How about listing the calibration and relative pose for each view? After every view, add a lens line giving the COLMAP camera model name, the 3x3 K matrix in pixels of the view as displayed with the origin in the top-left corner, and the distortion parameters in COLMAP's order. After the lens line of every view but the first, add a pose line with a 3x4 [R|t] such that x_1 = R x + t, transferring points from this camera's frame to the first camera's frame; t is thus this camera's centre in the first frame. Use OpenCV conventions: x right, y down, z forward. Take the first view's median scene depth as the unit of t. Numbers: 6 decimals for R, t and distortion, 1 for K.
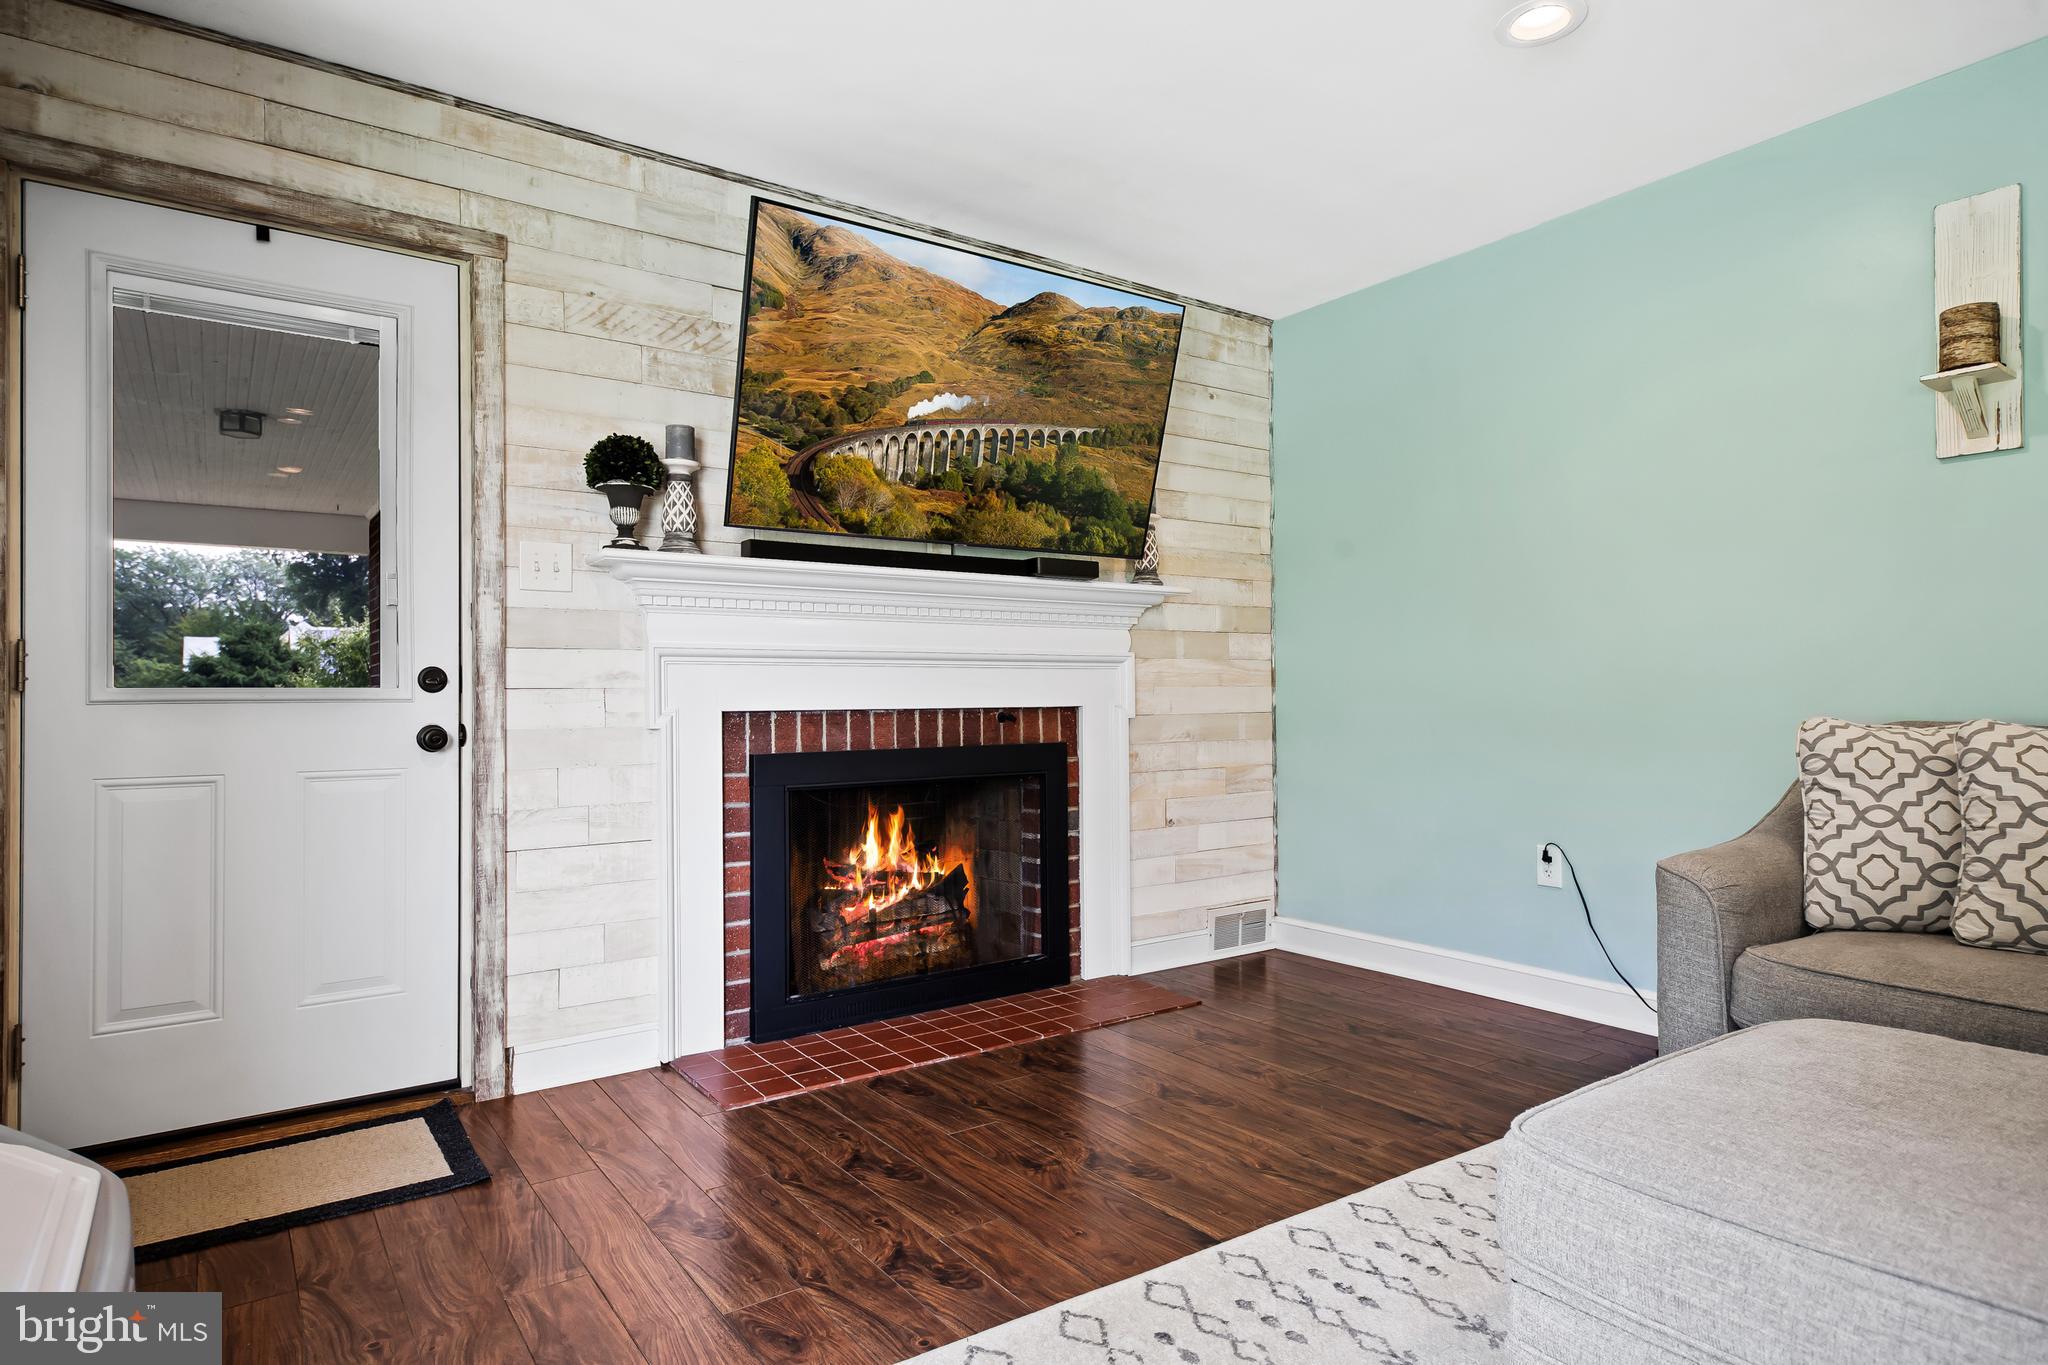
lens RADIAL K [[1127.5, 0, 1025.9], [0, 1127.5, 685.3], [0, 0, 1]] dist [0.017512, -0.001849]
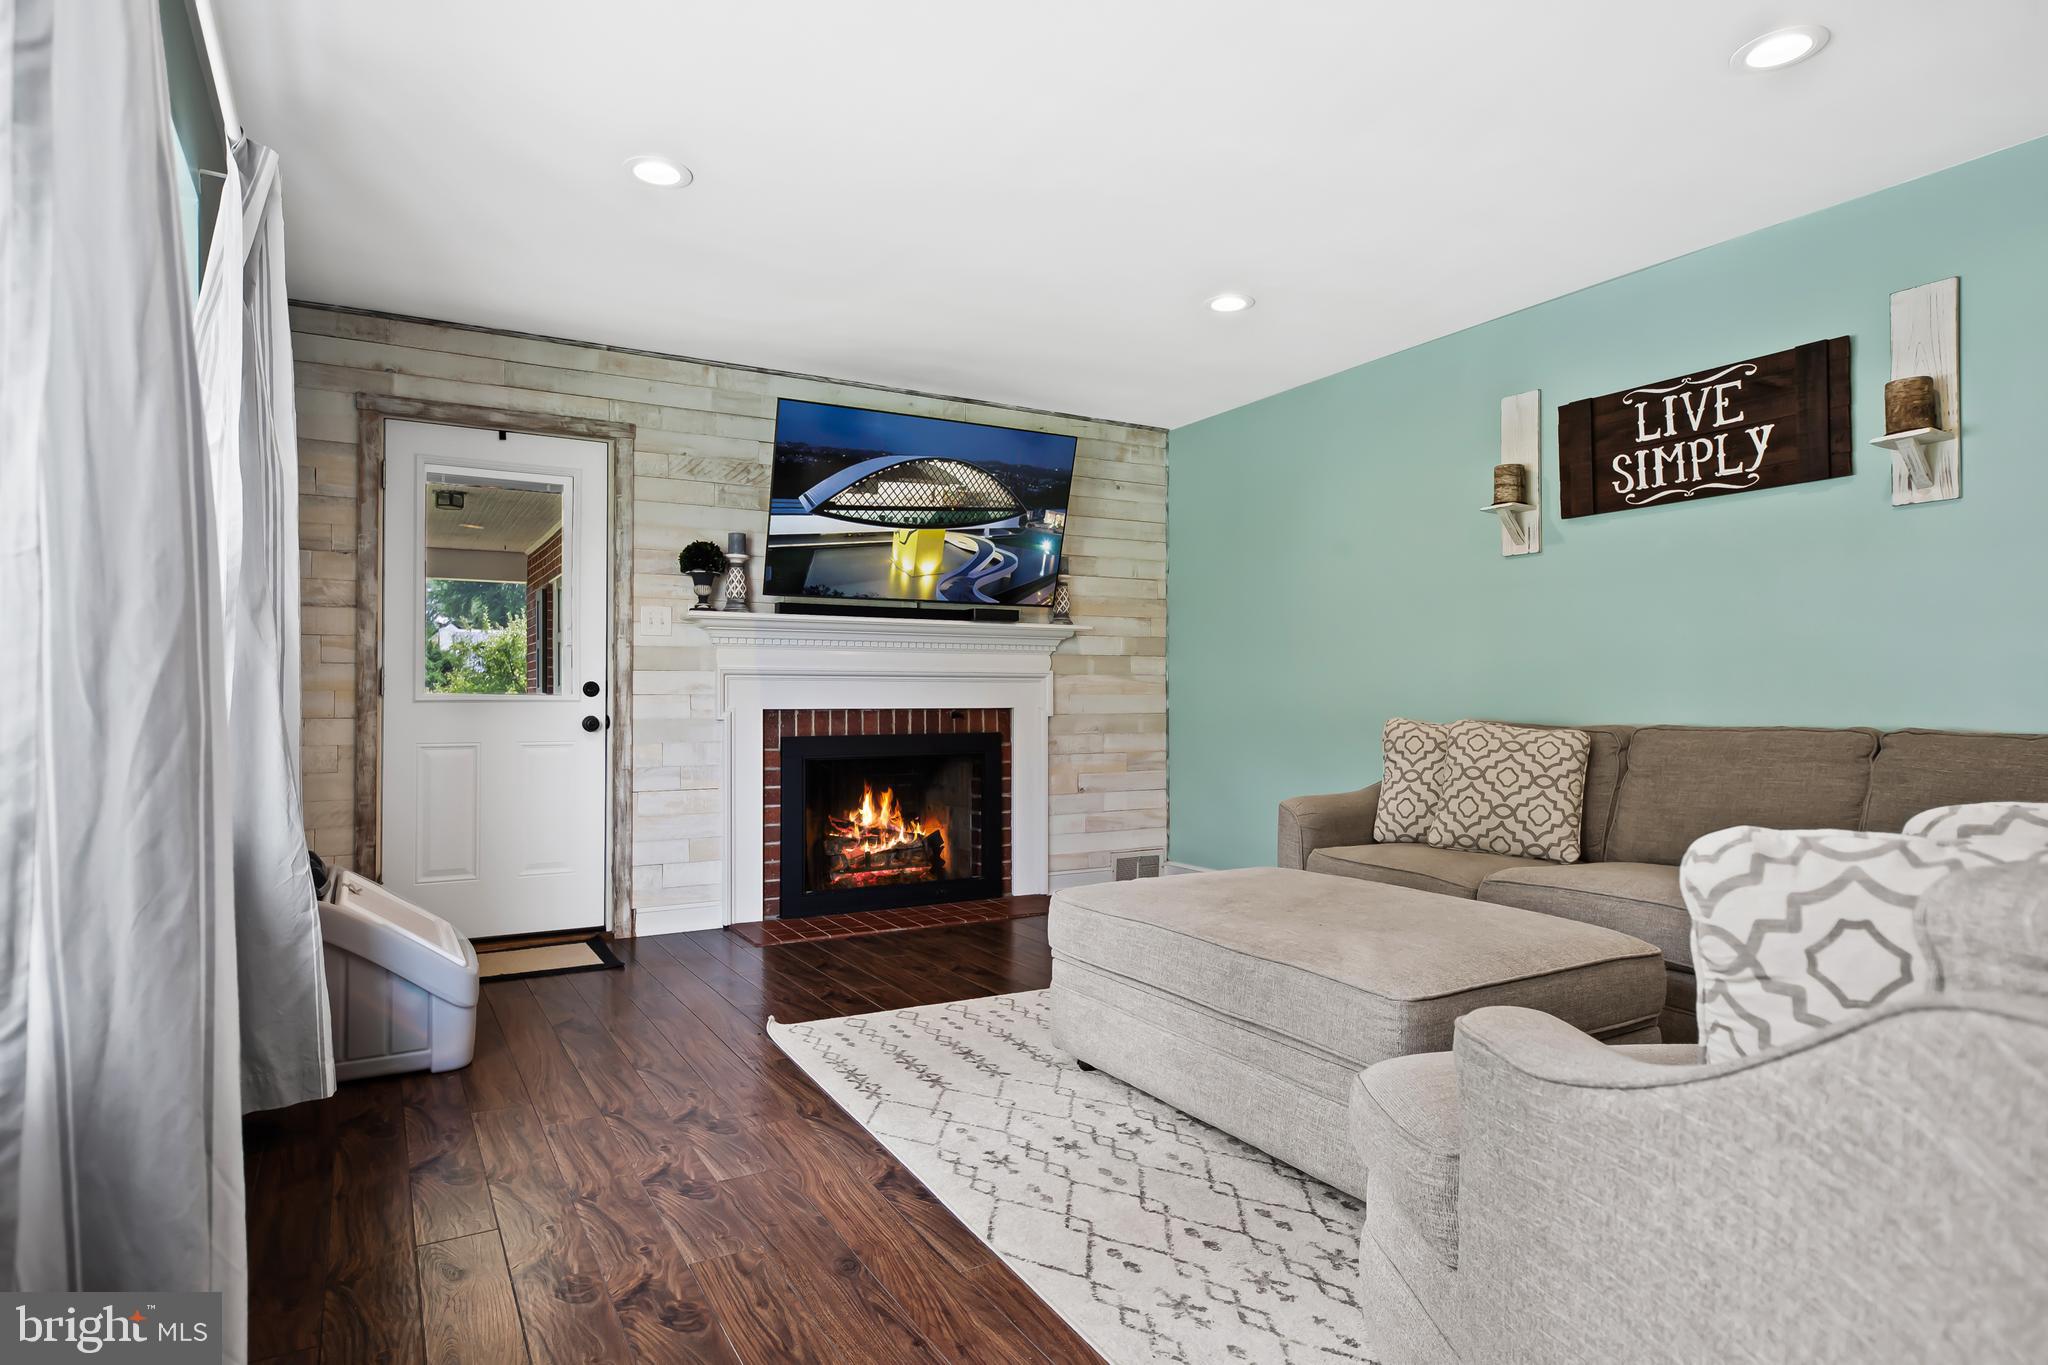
lens RADIAL K [[1134.4, 0, 1032.5], [0, 1134.4, 684.9], [0, 0, 1]] dist [0.010604, -0.000063]
pose [[0.995977, 0.005982, -0.089411, 0.263469], [-0.006058, 0.999981, -0.000586, -0.013332], [0.089406, 0.001126, 0.995995, -0.584542]]
